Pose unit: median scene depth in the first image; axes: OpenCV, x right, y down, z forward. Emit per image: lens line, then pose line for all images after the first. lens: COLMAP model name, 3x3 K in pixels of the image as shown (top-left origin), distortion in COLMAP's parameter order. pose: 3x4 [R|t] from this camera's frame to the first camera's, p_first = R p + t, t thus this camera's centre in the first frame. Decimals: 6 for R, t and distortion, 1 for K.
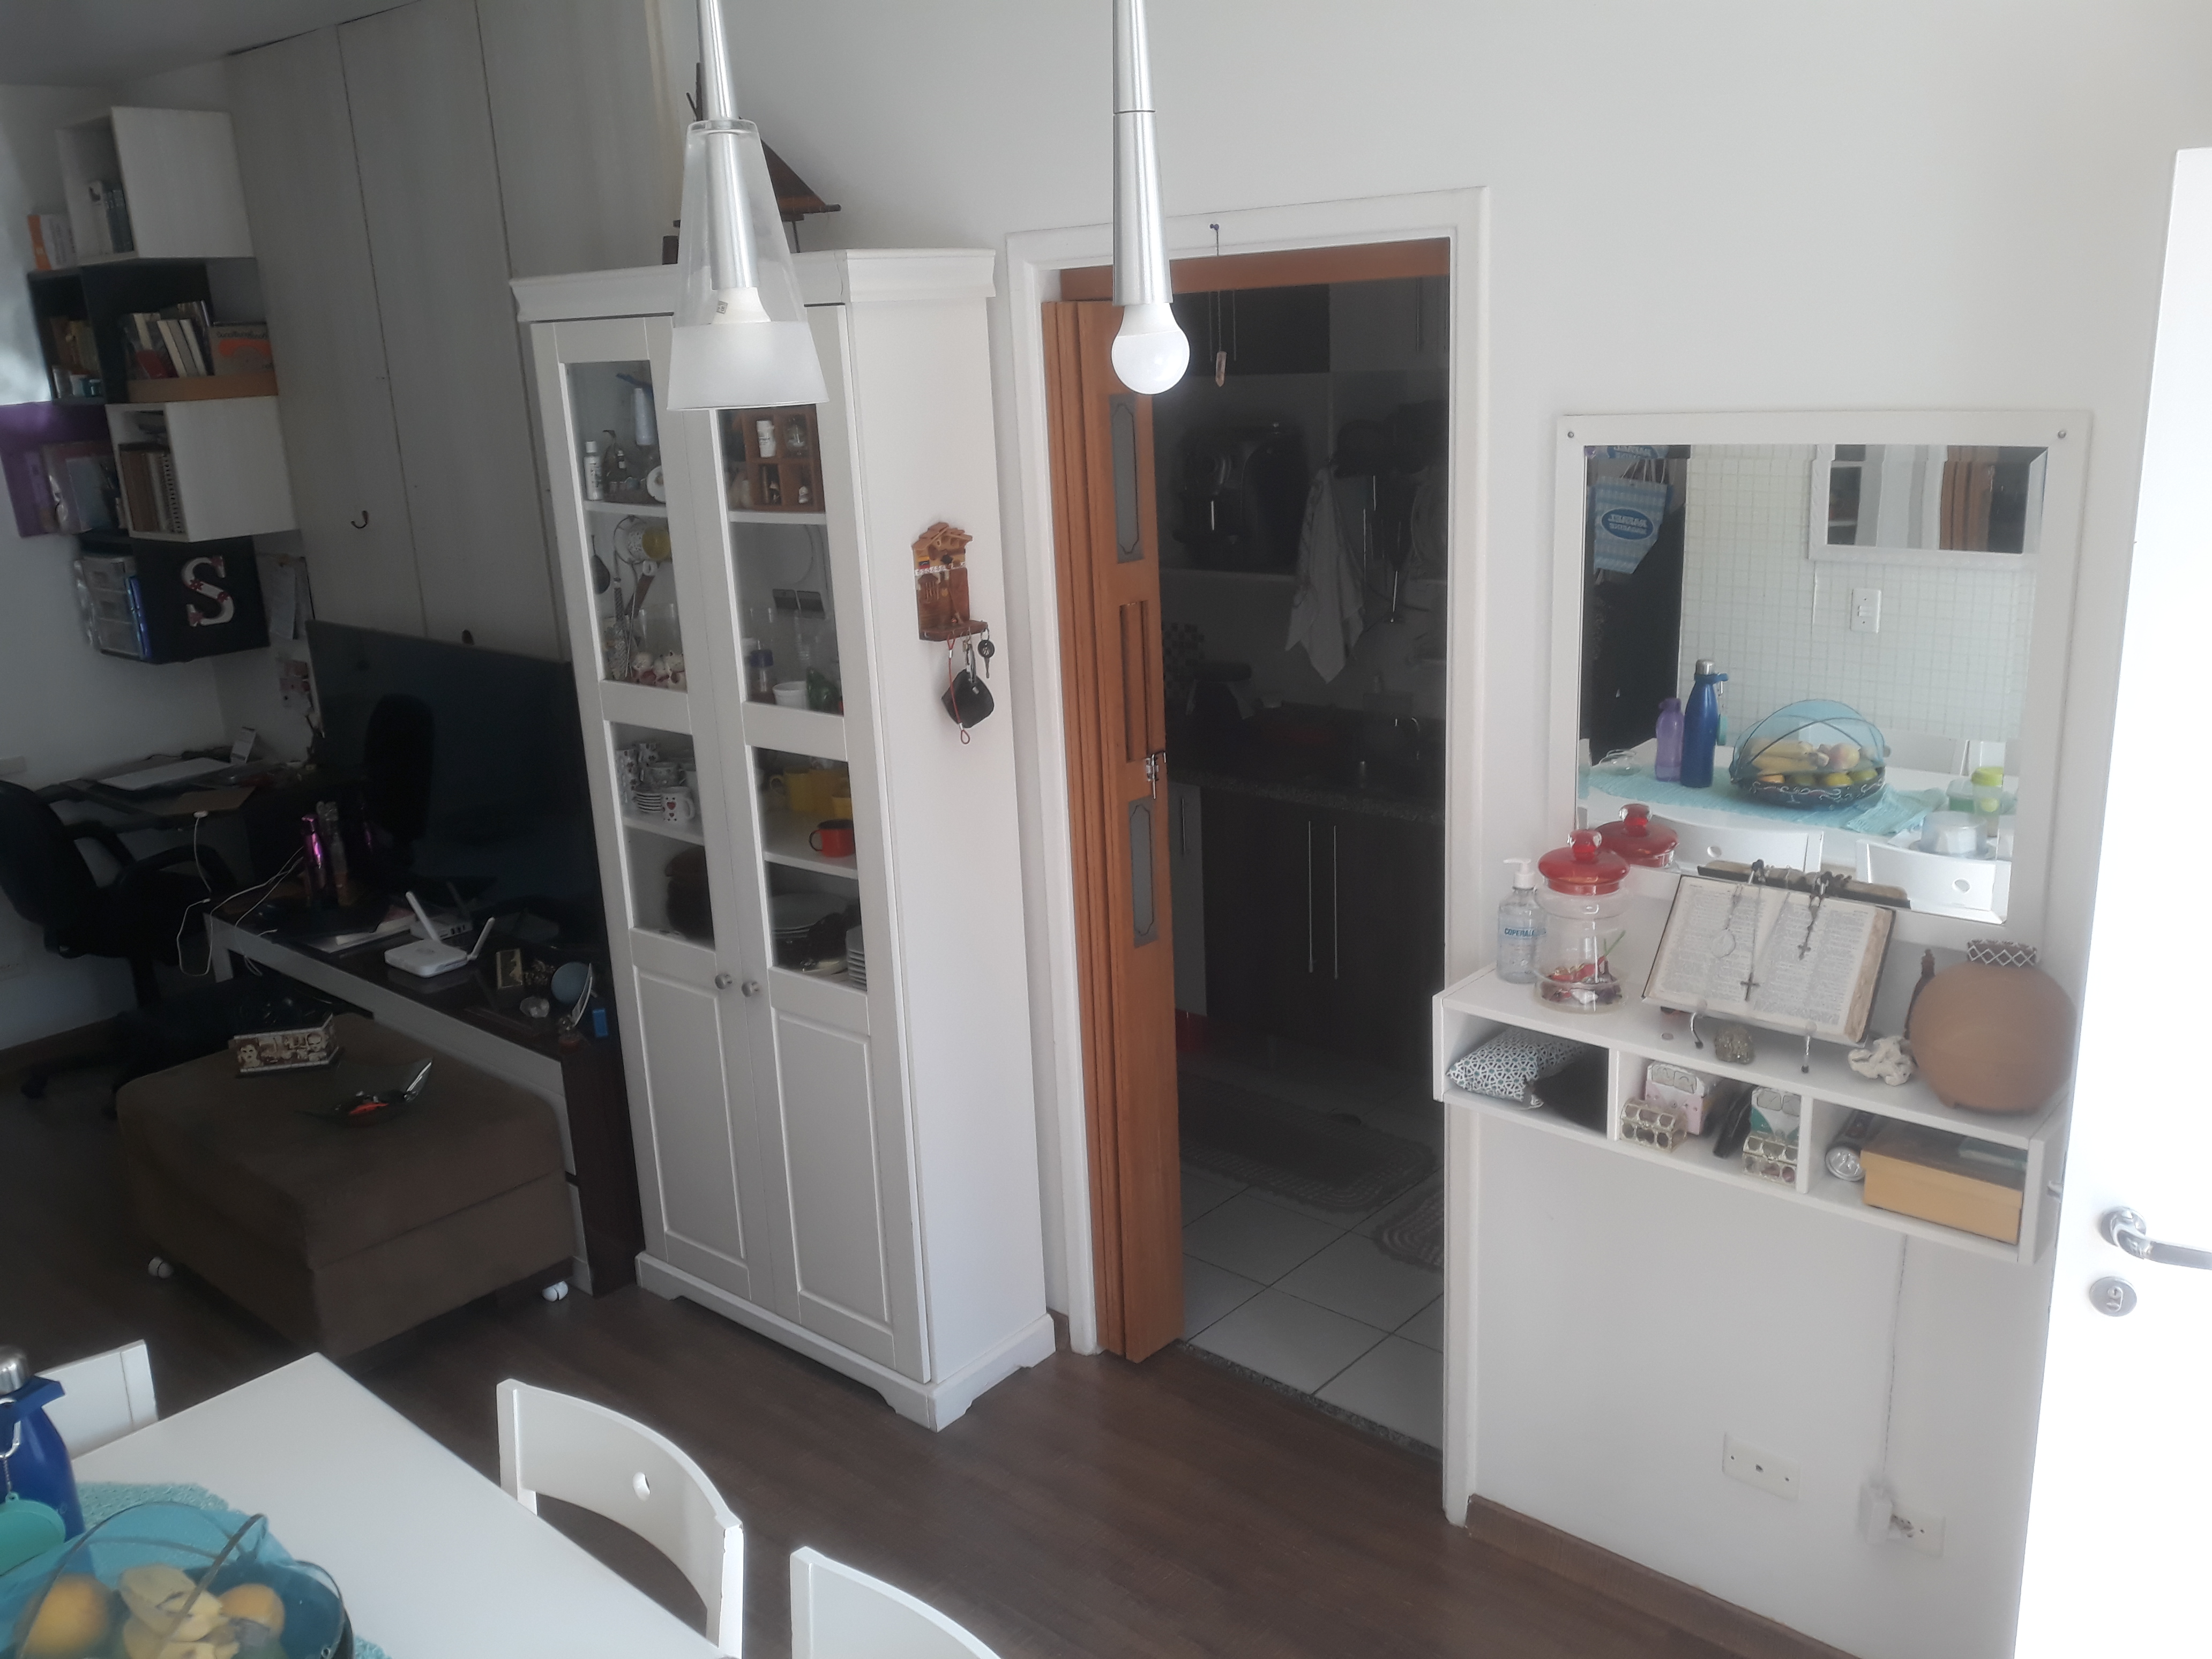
lens RADIAL K [[1778.0, 0, 1106.0], [0, 1778.0, 829.5], [0, 0, 1]] dist [0.000312, -0.006112]
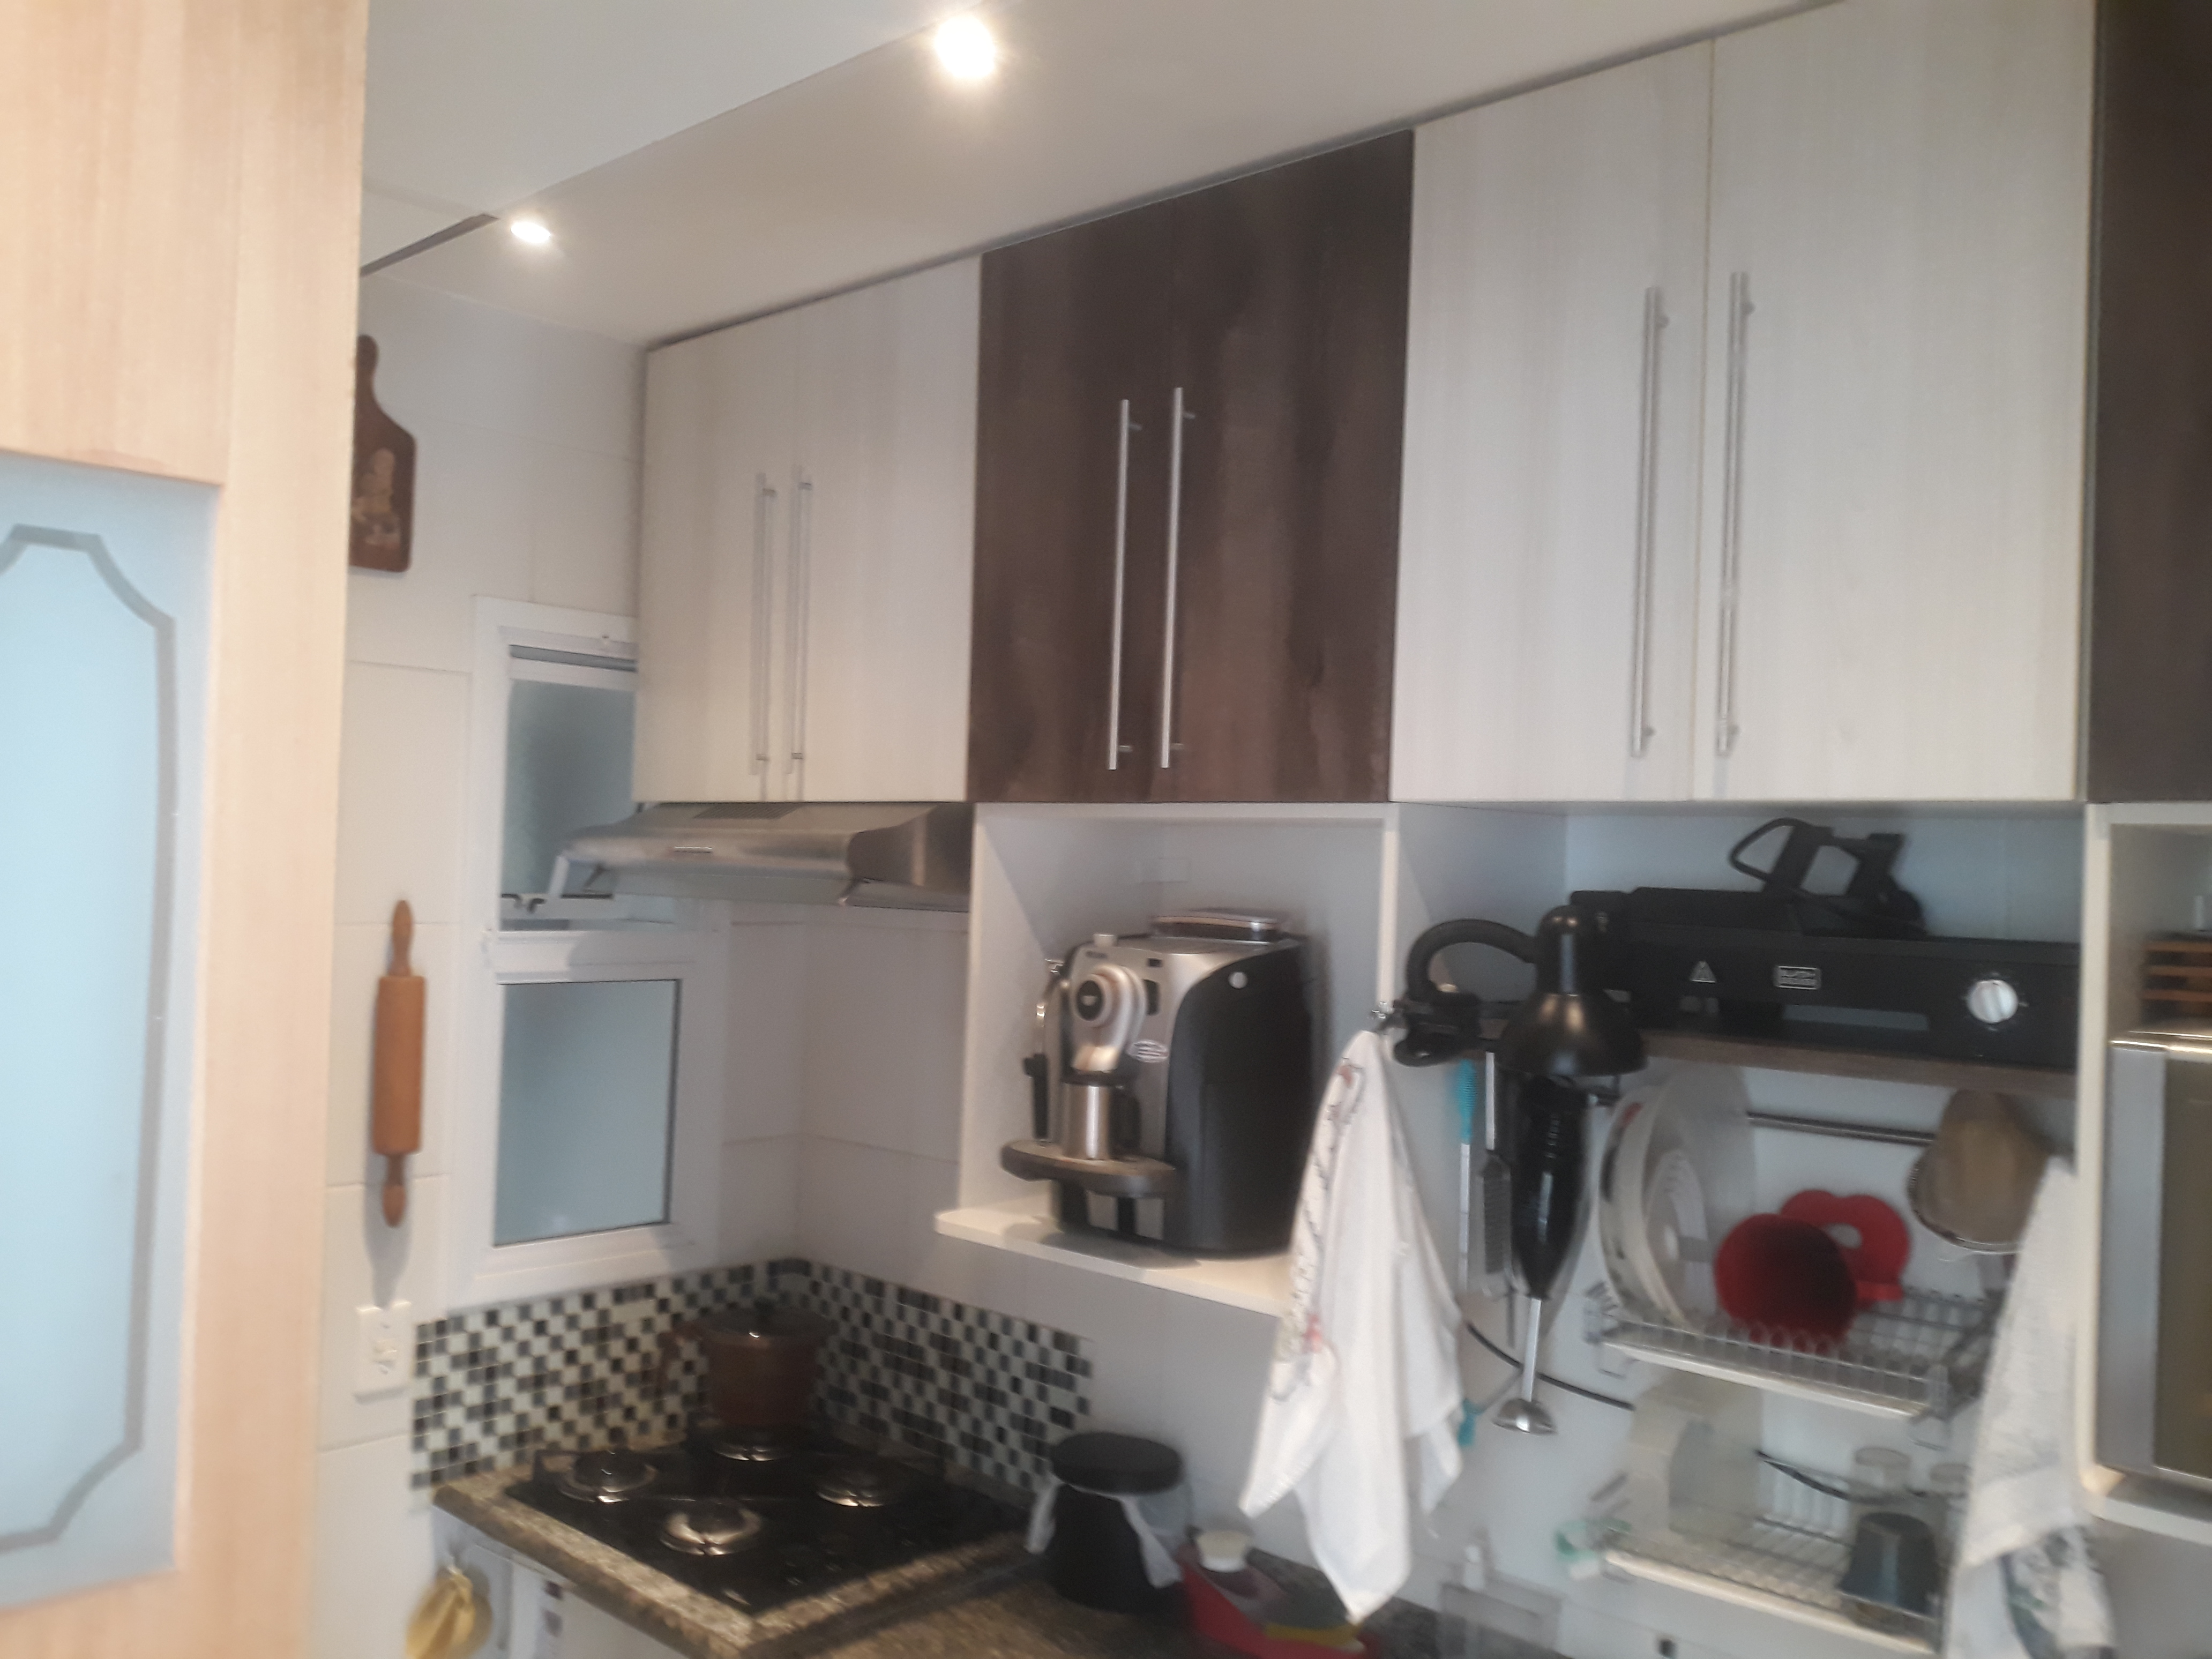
lens RADIAL K [[1769.9, 0, 1095.2], [0, 1769.9, 854.2], [0, 0, 1]] dist [0.129572, -0.315397]
pose [[0.996739, 0.076623, -0.025323, 0.068691], [-0.080649, 0.956842, -0.279193, -0.124481], [0.002837, 0.280325, 0.959901, 0.603329]]
